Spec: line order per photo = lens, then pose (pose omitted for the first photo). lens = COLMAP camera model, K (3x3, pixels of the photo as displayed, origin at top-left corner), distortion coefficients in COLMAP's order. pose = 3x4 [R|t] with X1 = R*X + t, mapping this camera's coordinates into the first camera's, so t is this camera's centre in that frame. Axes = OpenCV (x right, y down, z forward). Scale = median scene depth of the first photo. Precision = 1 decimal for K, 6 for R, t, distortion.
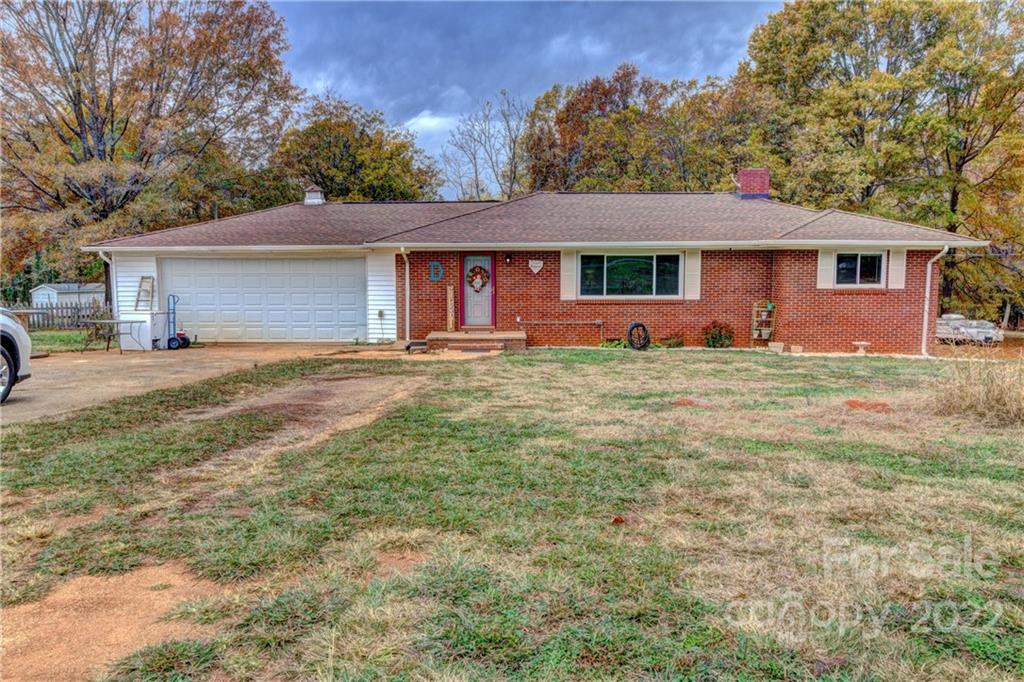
lens RADIAL K [[750.8, 0, 512.0], [0, 750.8, 341.0], [0, 0, 1]] dist [-0.004043, -0.002682]
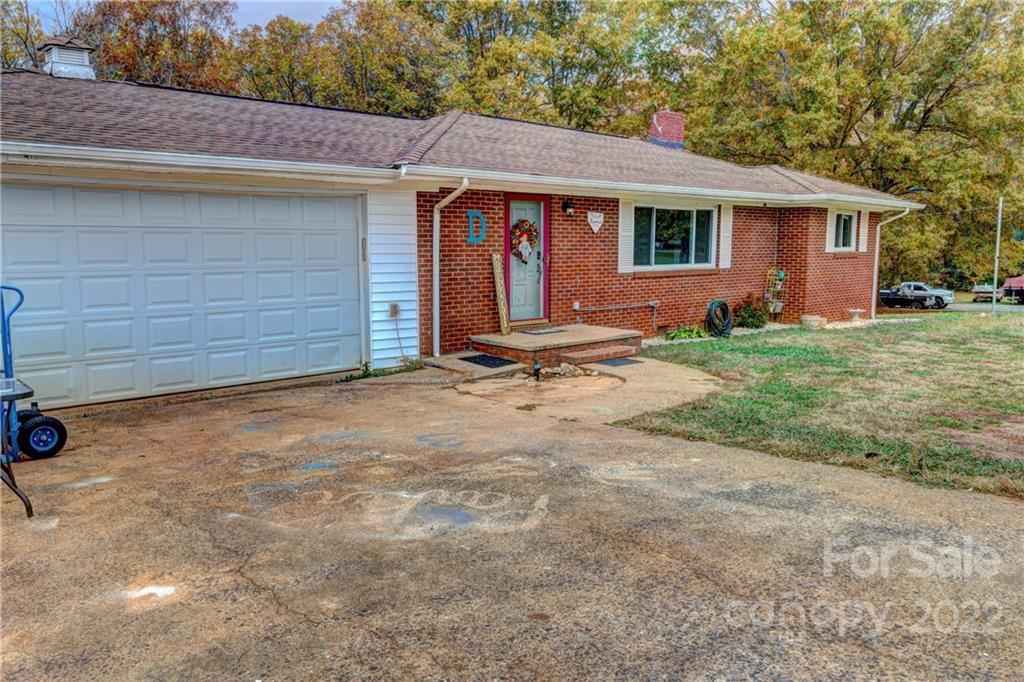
lens RADIAL K [[750.8, 0, 512.0], [0, 750.8, 341.0], [0, 0, 1]] dist [-0.004043, -0.002682]
pose [[0.742315, -0.086164, 0.664488, -0.454991], [0.065881, 0.996278, 0.055590, -0.038238], [-0.666804, 0.002512, 0.745229, 0.570808]]
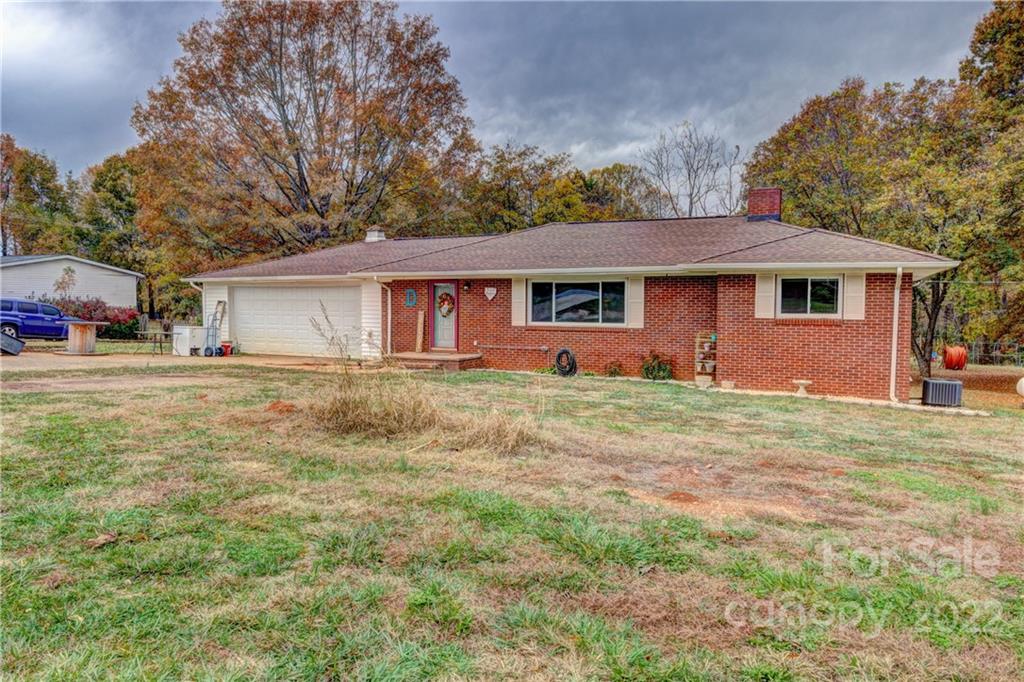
lens RADIAL K [[750.8, 0, 512.0], [0, 750.8, 341.0], [0, 0, 1]] dist [-0.004043, -0.002682]
pose [[0.890610, 0.028880, -0.453849, 0.539210], [-0.051510, 0.997965, -0.037577, 0.005467], [0.451841, 0.056844, 0.890286, 0.078846]]
